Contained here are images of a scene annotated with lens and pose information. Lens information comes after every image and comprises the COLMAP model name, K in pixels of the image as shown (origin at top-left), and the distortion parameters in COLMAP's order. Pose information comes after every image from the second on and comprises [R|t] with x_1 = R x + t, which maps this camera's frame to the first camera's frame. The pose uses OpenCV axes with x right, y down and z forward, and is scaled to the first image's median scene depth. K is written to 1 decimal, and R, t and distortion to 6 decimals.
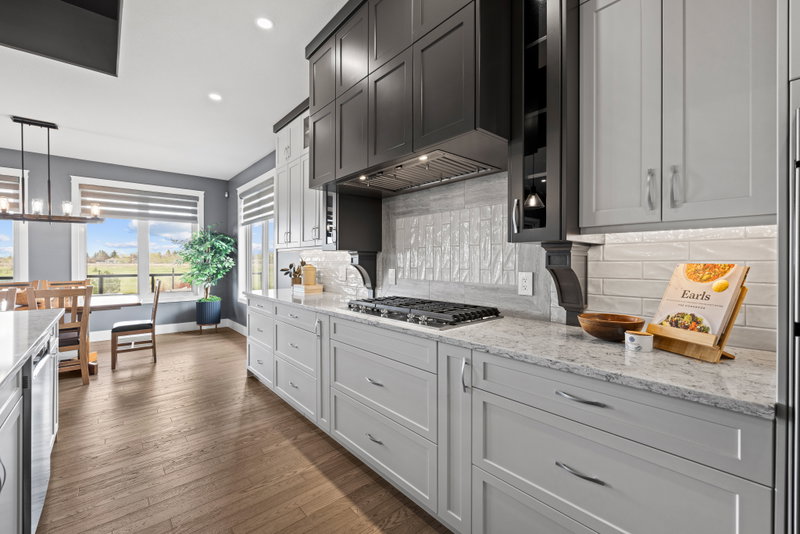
lens RADIAL K [[336.9, 0, 394.8], [0, 336.9, 263.5], [0, 0, 1]] dist [-0.003762, 0.000228]
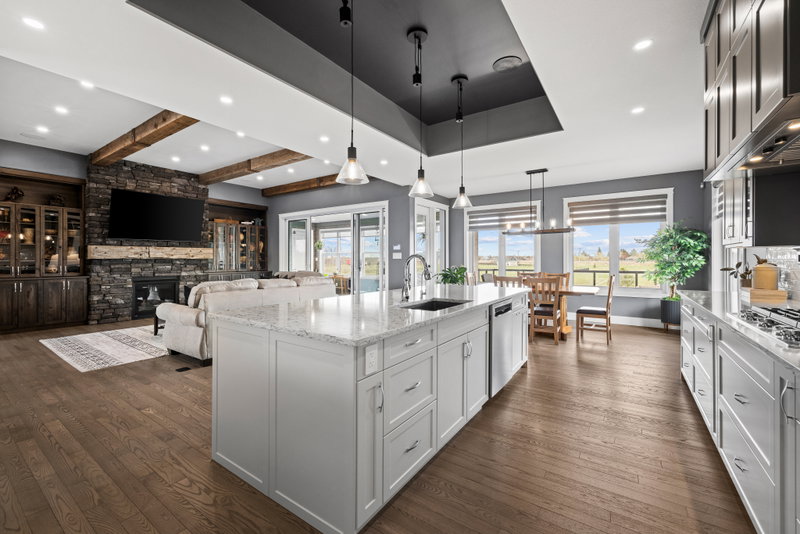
lens RADIAL K [[336.9, 0, 395.3], [0, 336.9, 260.7], [0, 0, 1]] dist [-0.003762, 0.000228]
pose [[0.256311, 0.000587, -0.966594, 0.226247], [-0.002686, 0.999996, -0.000105, -0.000519], [0.966591, 0.002623, 0.256312, -0.033285]]
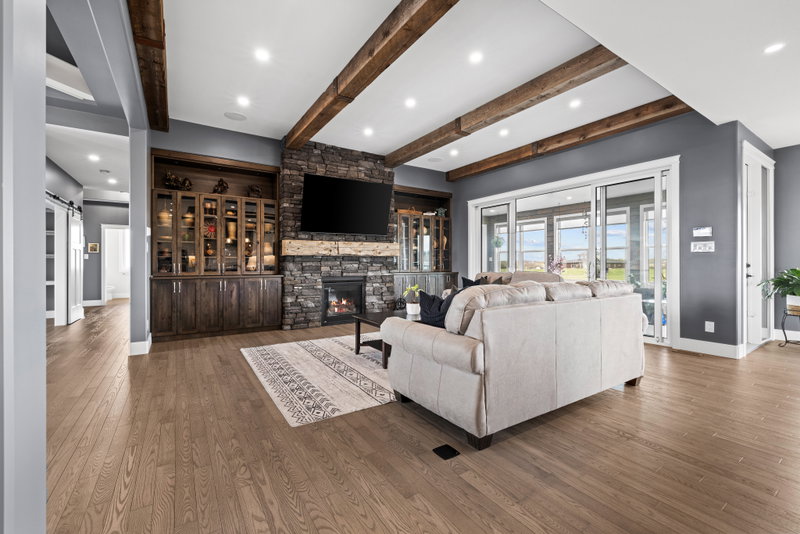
lens RADIAL K [[336.9, 0, 395.7], [0, 336.9, 264.0], [0, 0, 1]] dist [-0.003762, 0.000228]
pose [[-0.125487, 0.000213, -0.992095, -0.271549], [-0.002785, 0.999996, 0.000567, 0.025043], [0.992091, 0.002834, -0.125486, -0.339244]]
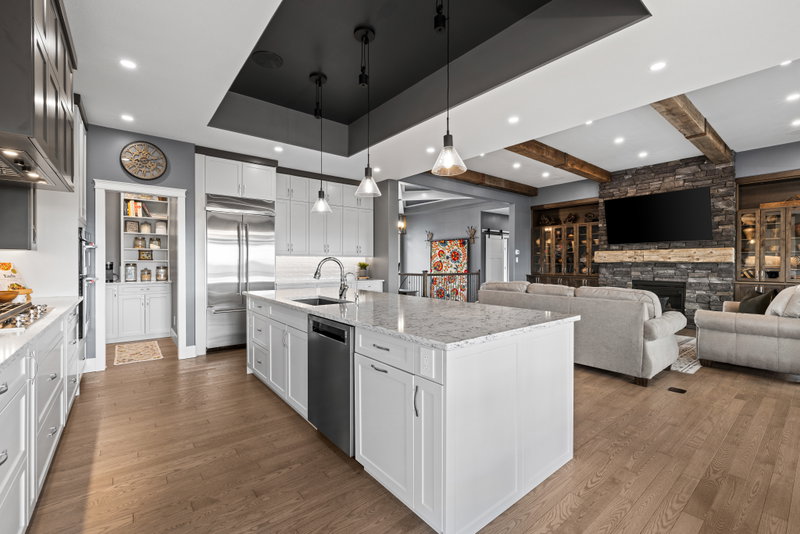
lens RADIAL K [[336.9, 0, 392.6], [0, 336.9, 268.6], [0, 0, 1]] dist [-0.003762, 0.000228]
pose [[-0.999216, -0.004806, 0.039310, -0.482233], [-0.004028, 0.999795, 0.019848, -0.003930], [-0.039397, 0.019674, -0.999030, 0.829698]]
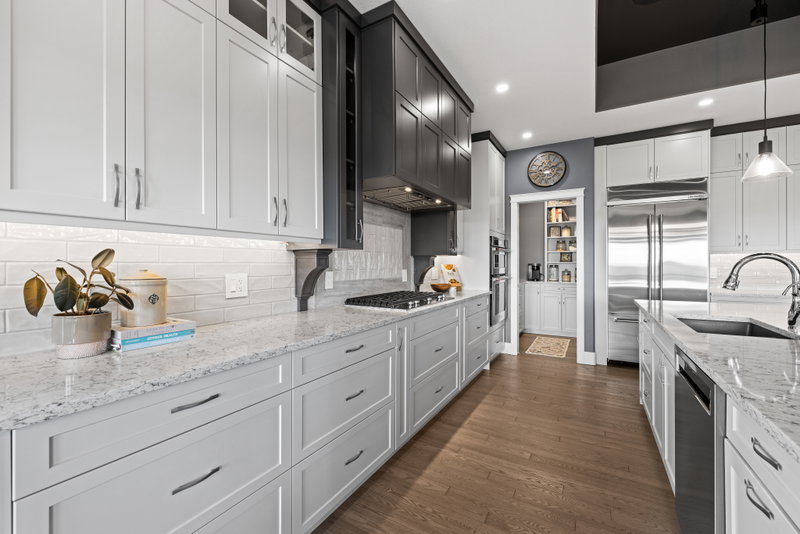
lens RADIAL K [[336.9, 0, 400.3], [0, 336.9, 264.2], [0, 0, 1]] dist [-0.003762, 0.000228]
pose [[-0.332779, -0.000607, 0.943005, -0.554966], [0.004820, 0.999986, 0.002344, -0.002766], [-0.942993, 0.005326, -0.332771, 0.673555]]
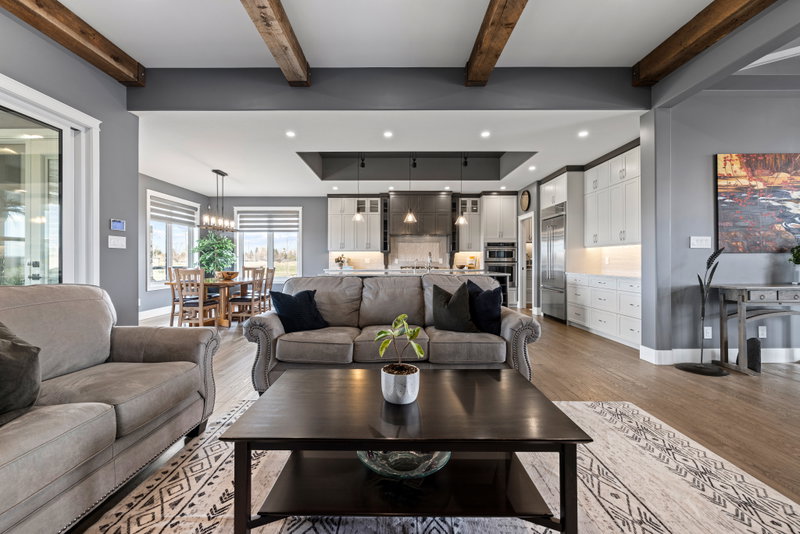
lens RADIAL K [[336.9, 0, 394.6], [0, 336.9, 259.0], [0, 0, 1]] dist [-0.003762, 0.000228]
pose [[0.646165, 0.001026, 0.763197, -1.469309], [0.004946, 0.999972, -0.005532, 0.022754], [-0.763182, 0.007349, 0.646142, -0.625432]]
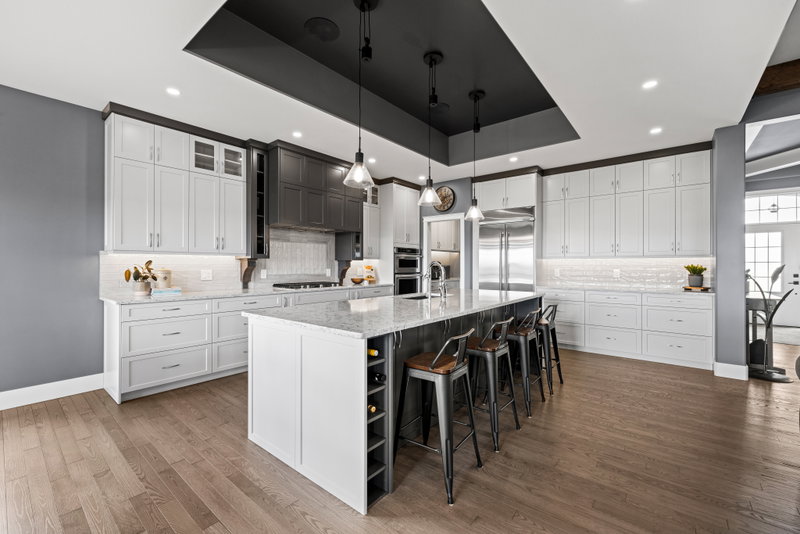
lens RADIAL K [[336.9, 0, 400.4], [0, 336.9, 261.9], [0, 0, 1]] dist [-0.003762, 0.000228]
pose [[-0.181337, 0.008039, 0.983388, -1.094763], [0.002075, 0.999967, -0.007792, -0.004270], [-0.983419, 0.000627, -0.181348, 0.375624]]
